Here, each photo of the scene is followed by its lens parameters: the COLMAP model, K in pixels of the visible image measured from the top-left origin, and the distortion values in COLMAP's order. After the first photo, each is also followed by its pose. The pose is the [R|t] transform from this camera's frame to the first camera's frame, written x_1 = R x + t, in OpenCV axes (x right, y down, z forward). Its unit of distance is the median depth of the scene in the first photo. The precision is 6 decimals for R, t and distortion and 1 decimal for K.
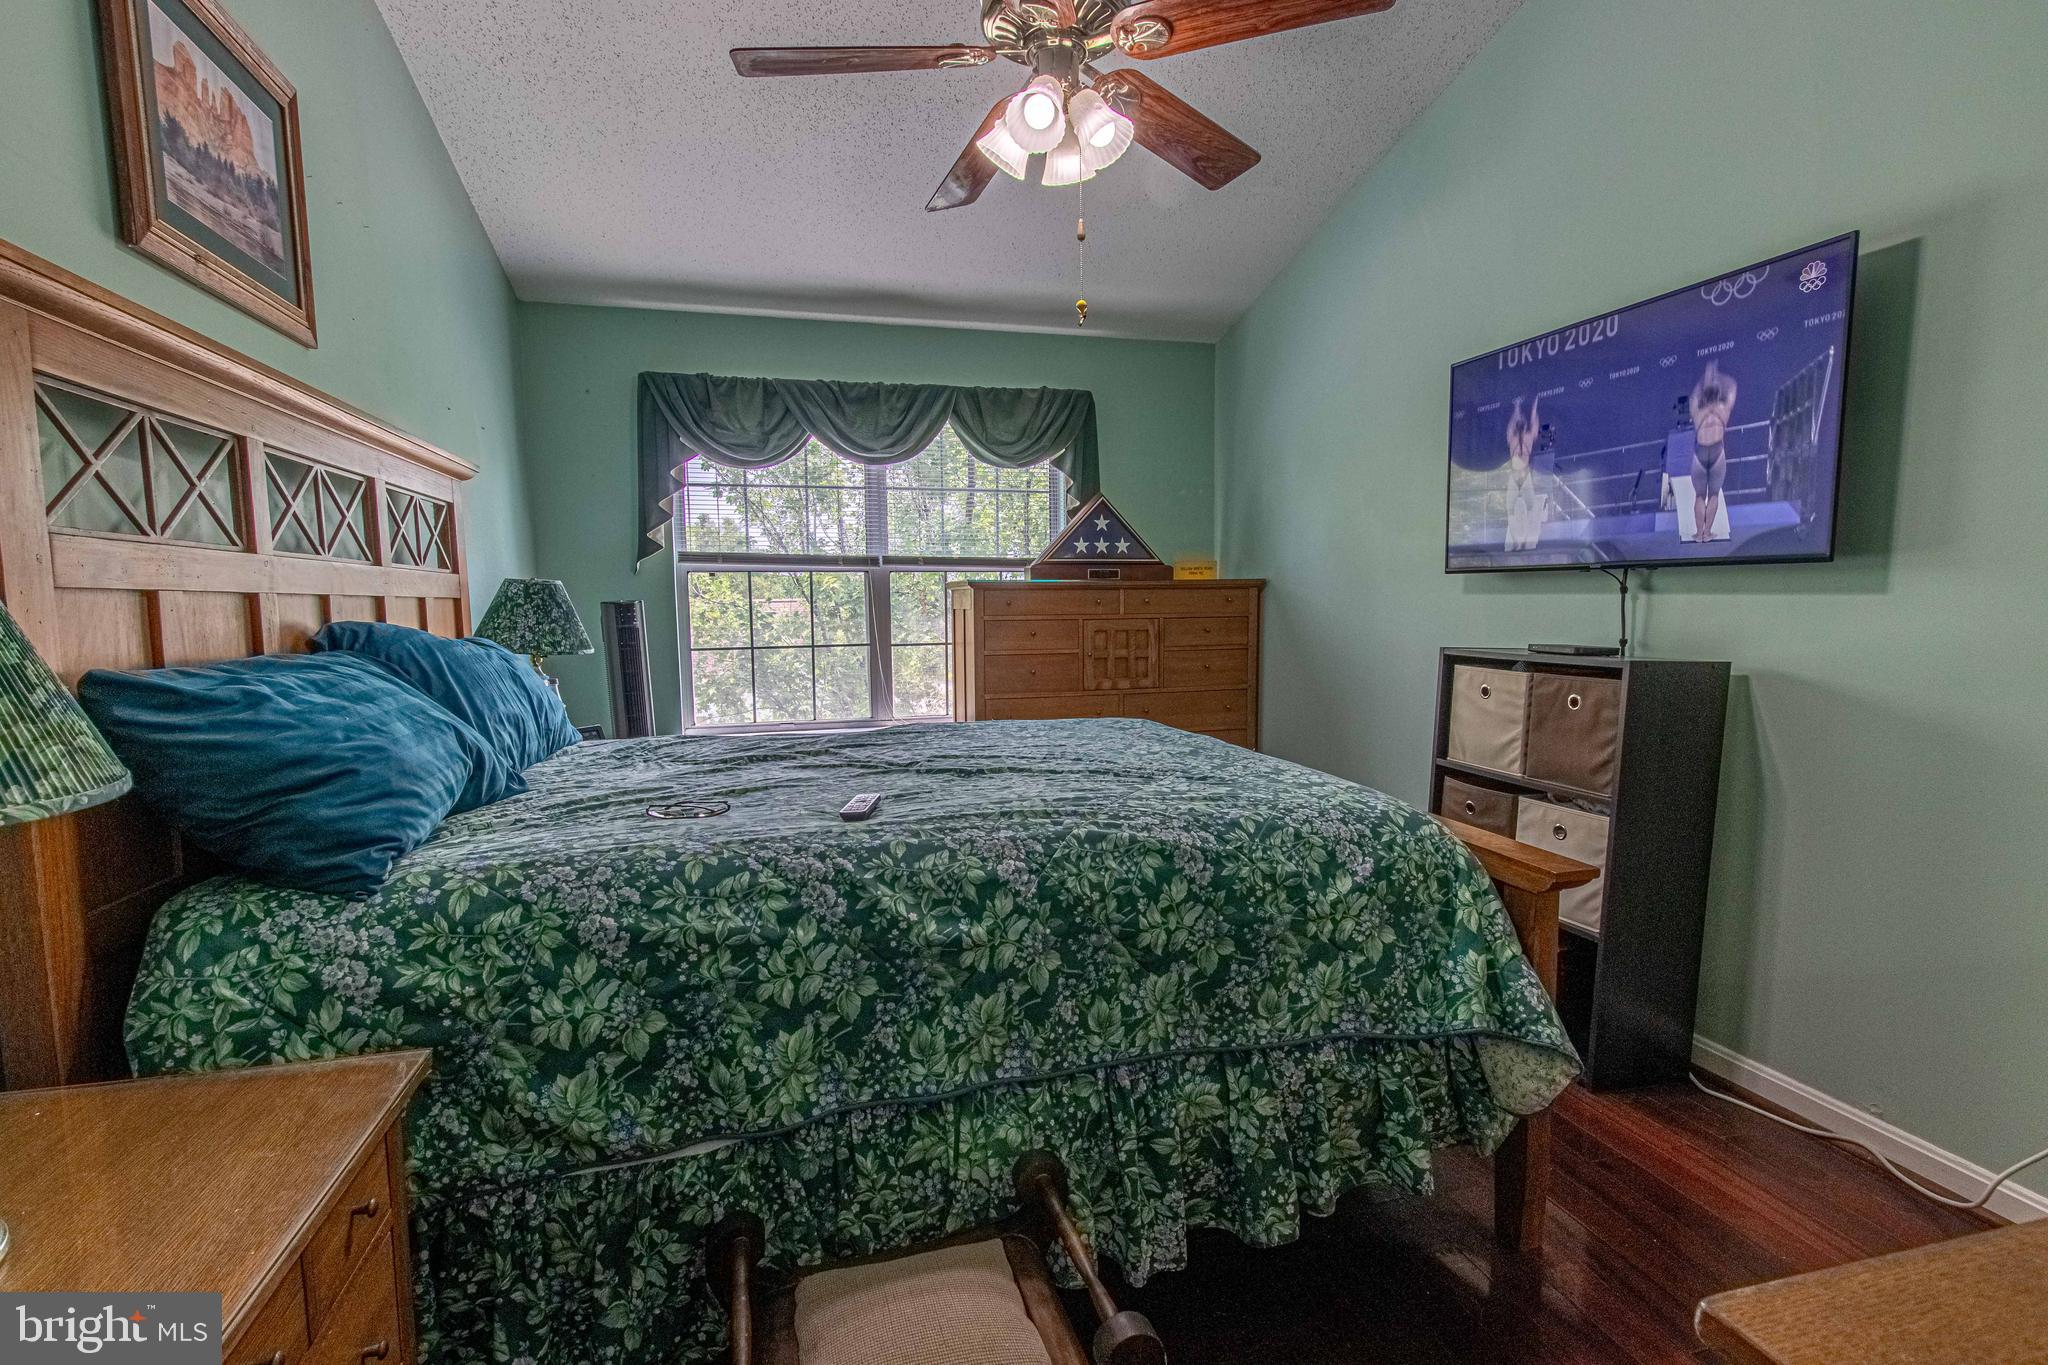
lens RADIAL K [[928.5, 0, 1019.0], [0, 928.5, 695.2], [0, 0, 1]] dist [-0.011087, 0.018420]
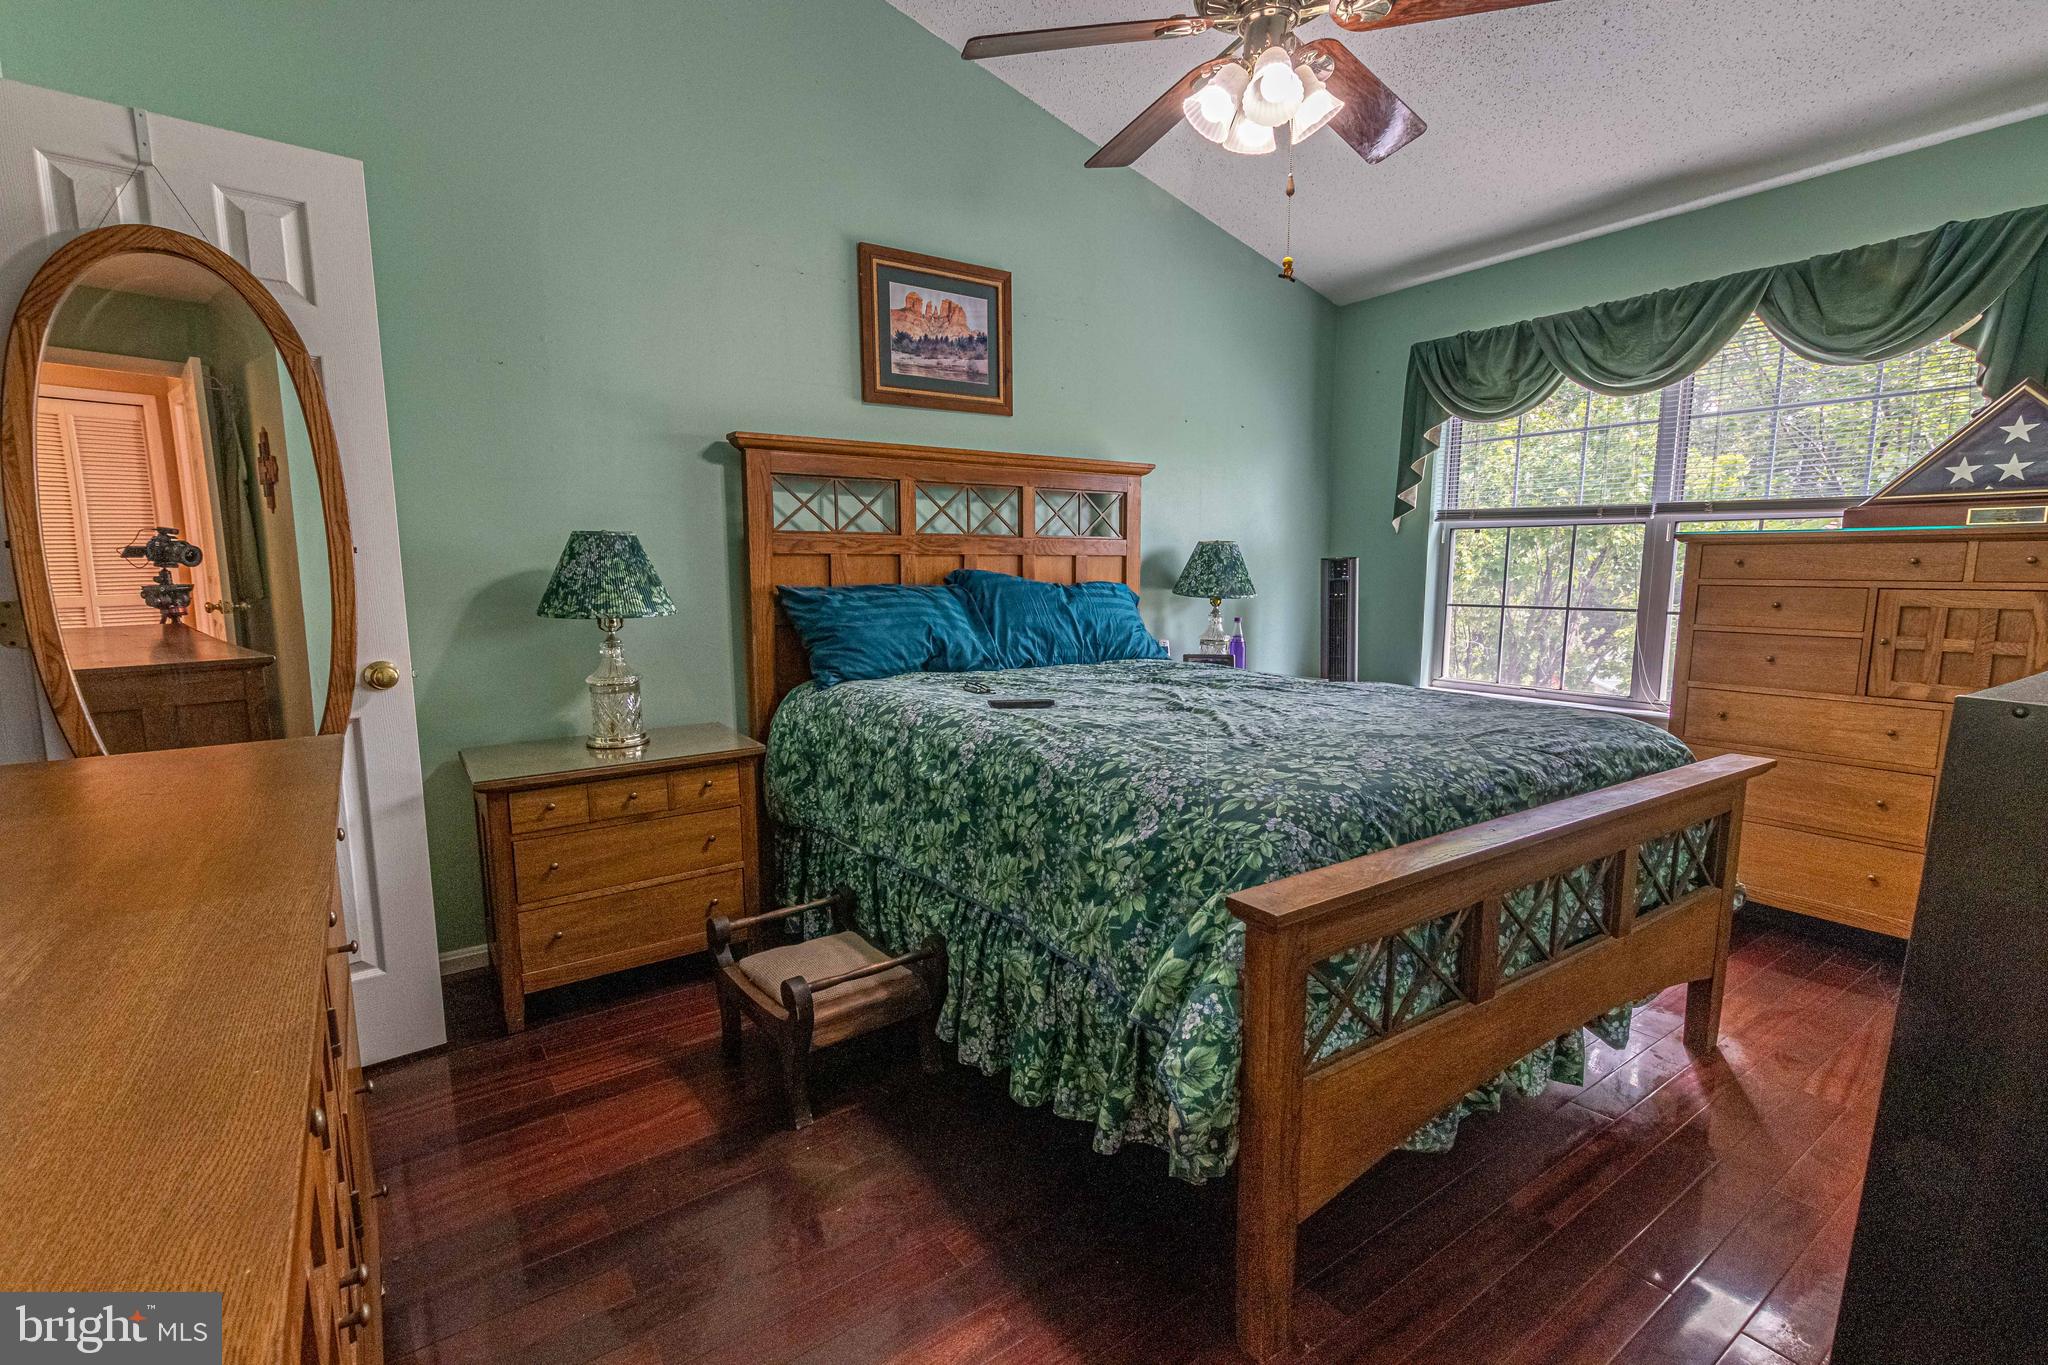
lens RADIAL K [[928.5, 0, 1019.0], [0, 928.5, 695.2], [0, 0, 1]] dist [-0.011087, 0.018420]
pose [[0.344181, 0.142304, -0.928057, 0.764177], [-0.096061, 0.988598, 0.115962, -0.039004], [0.933976, 0.049238, 0.353926, 0.318674]]
